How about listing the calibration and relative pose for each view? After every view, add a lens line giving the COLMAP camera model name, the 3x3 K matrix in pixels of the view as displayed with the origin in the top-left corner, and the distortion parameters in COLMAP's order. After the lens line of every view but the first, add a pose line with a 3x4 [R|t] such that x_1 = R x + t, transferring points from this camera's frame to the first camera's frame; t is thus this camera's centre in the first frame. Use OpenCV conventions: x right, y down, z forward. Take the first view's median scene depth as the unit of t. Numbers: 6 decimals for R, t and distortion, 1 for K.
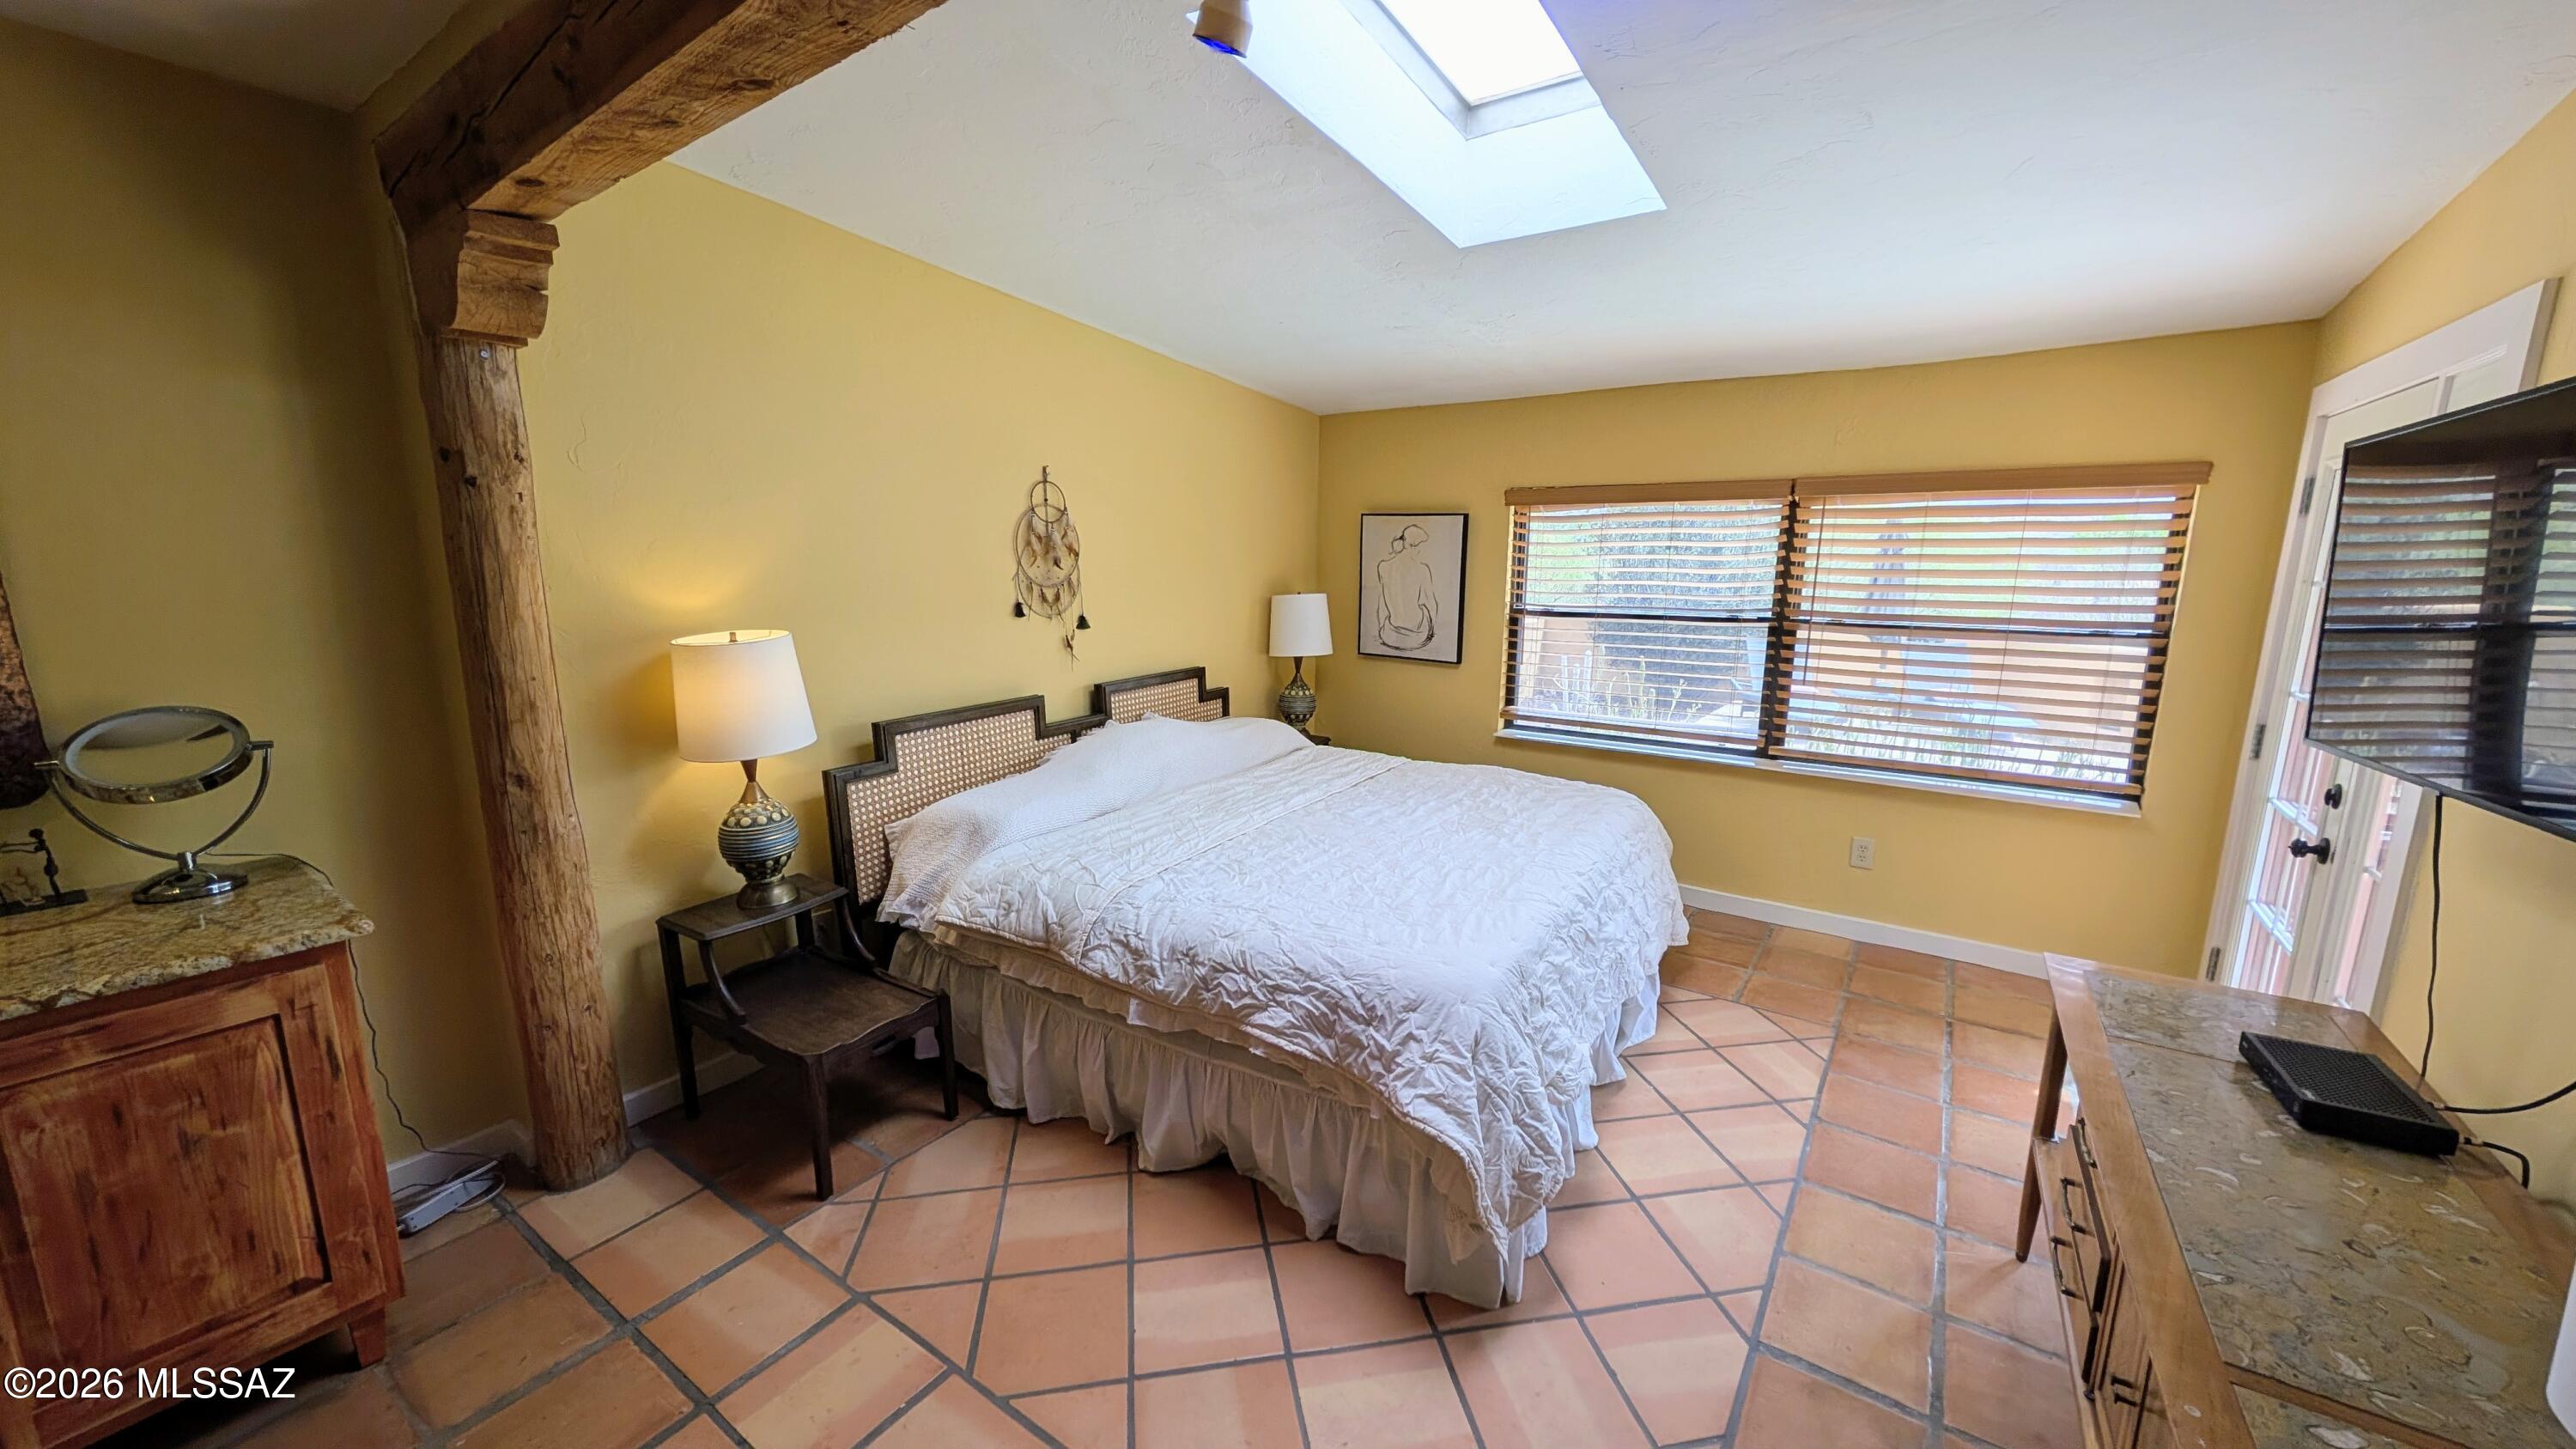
lens RADIAL K [[939.9, 0, 1288.0], [0, 939.9, 724.5], [0, 0, 1]] dist [-0.000184, 0.000115]
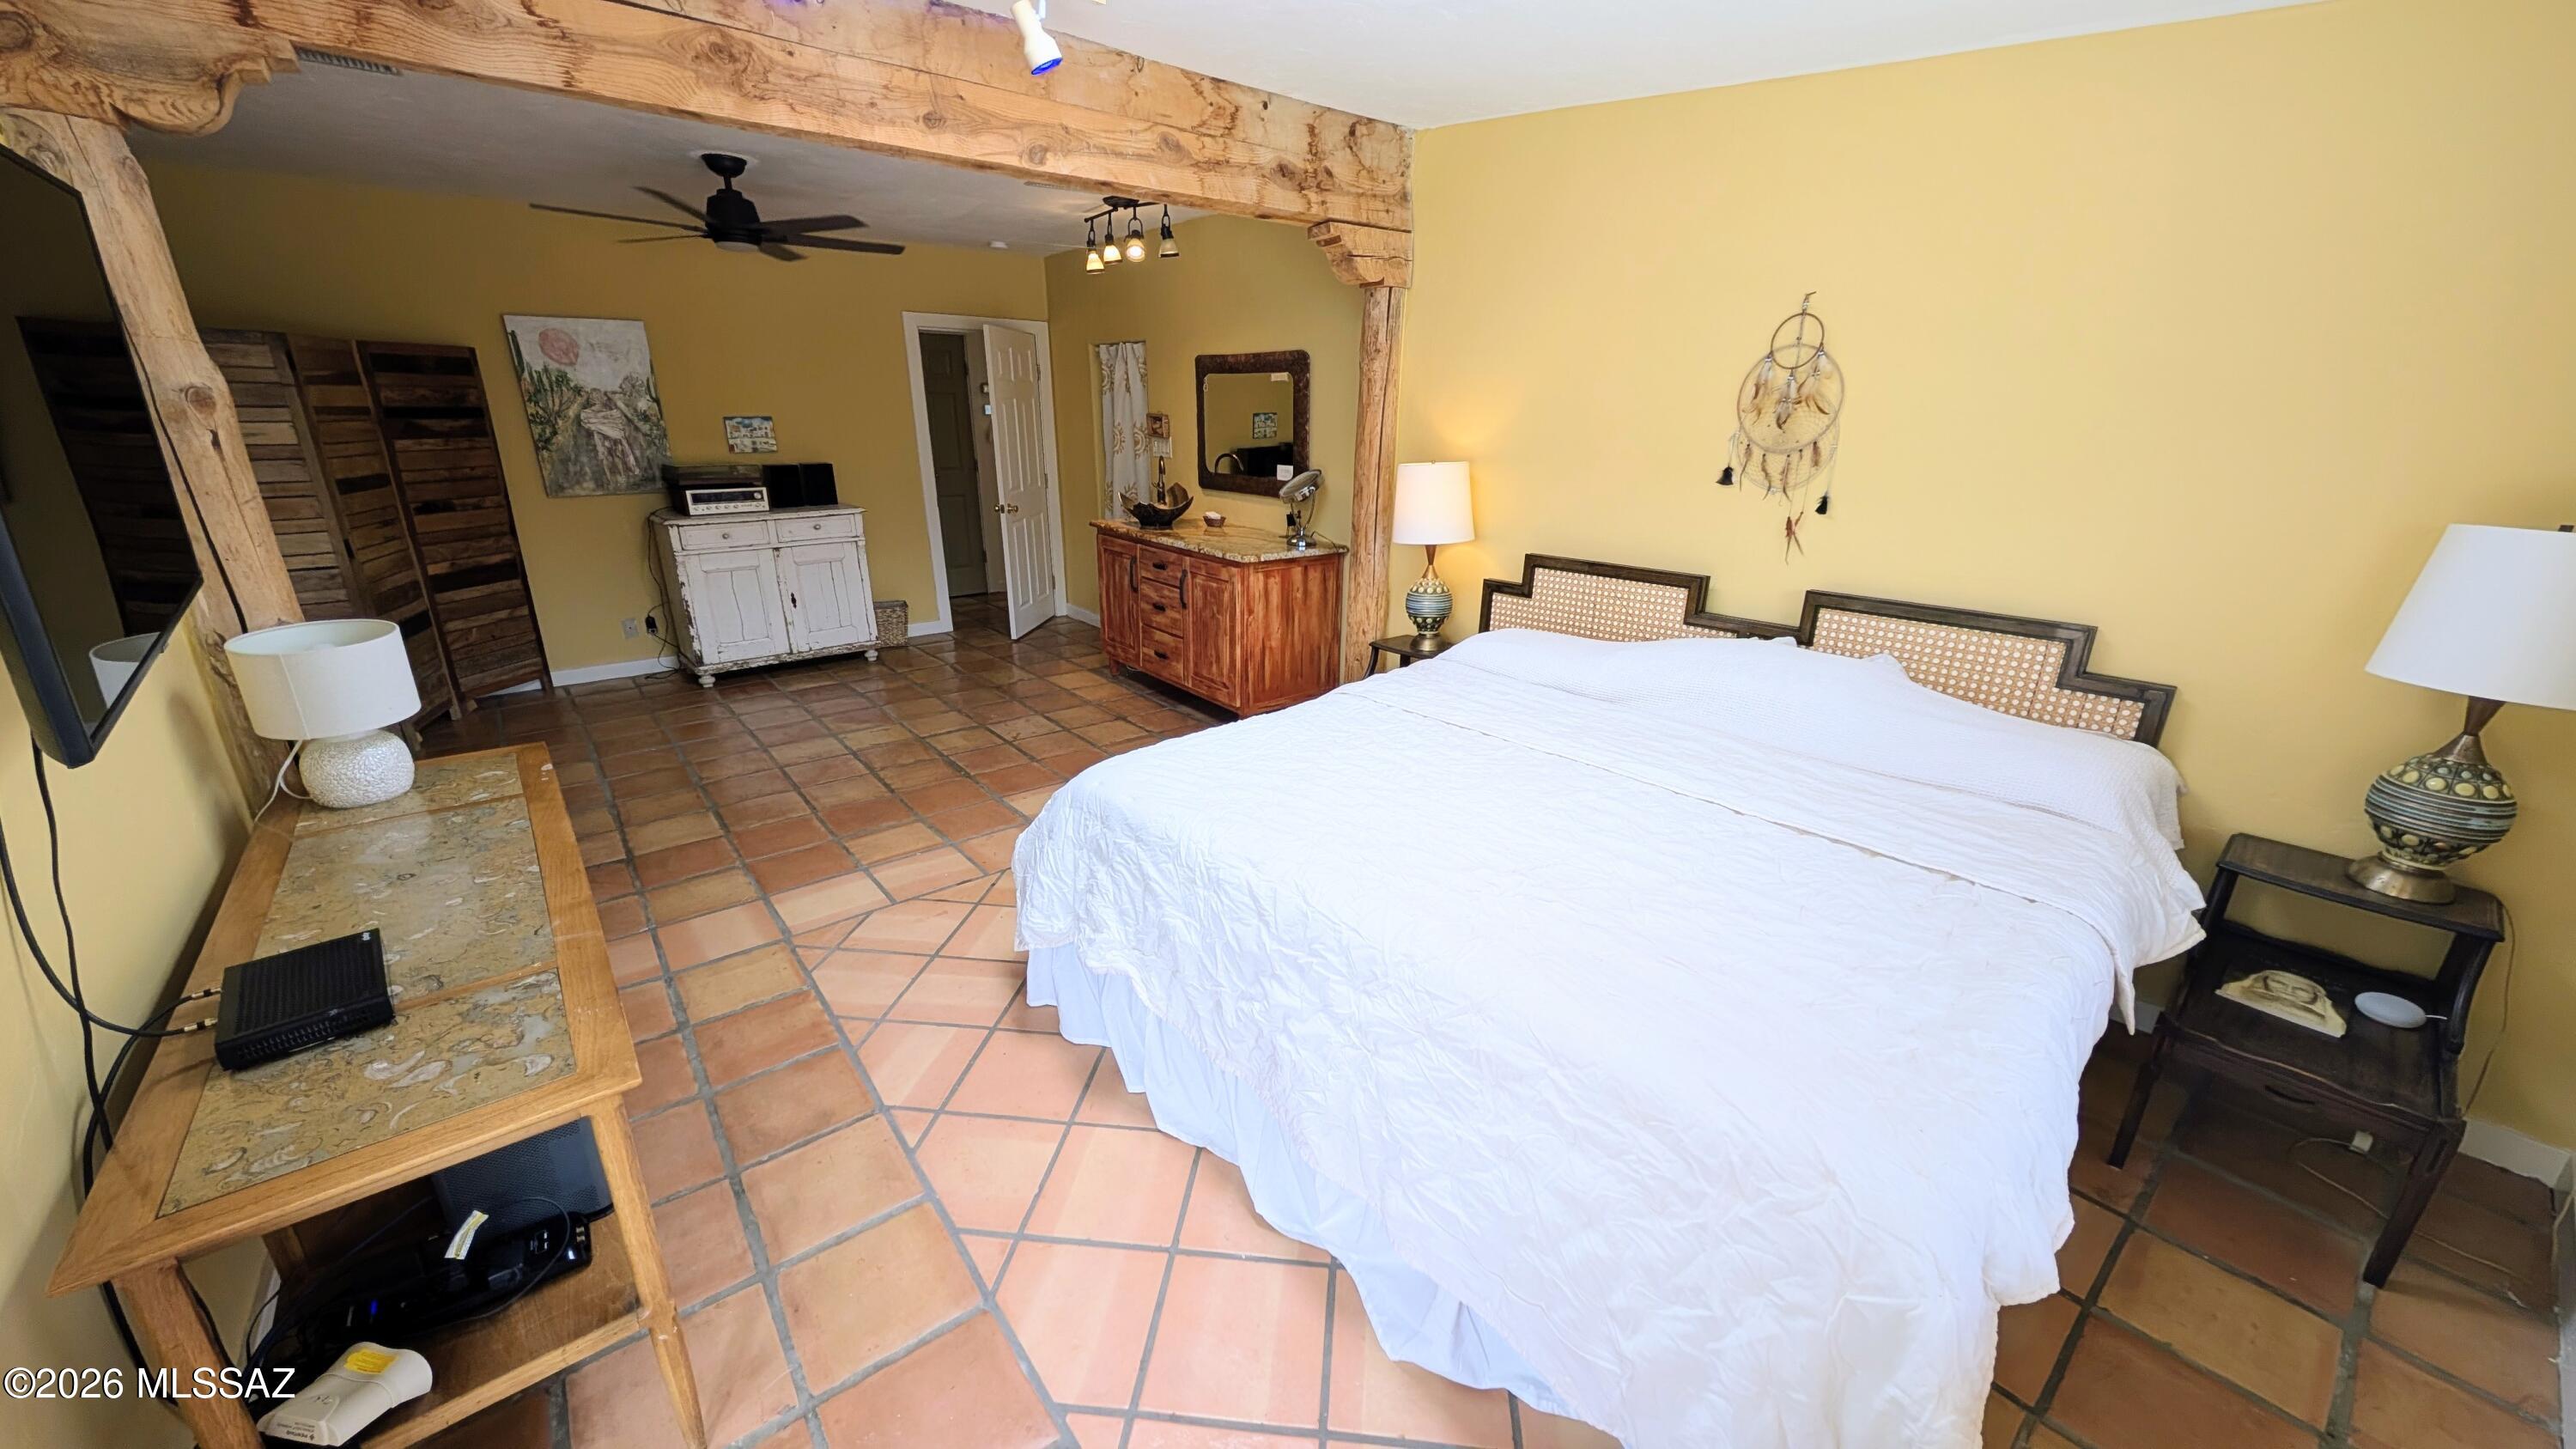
lens RADIAL K [[939.9, 0, 1288.0], [0, 939.9, 724.5], [0, 0, 1]] dist [-0.000184, 0.000115]
pose [[-0.272031, 0.299370, -0.914537, 0.692235], [-0.189950, 0.914972, 0.356013, -0.145324], [0.943355, 0.270562, -0.192035, 0.851626]]
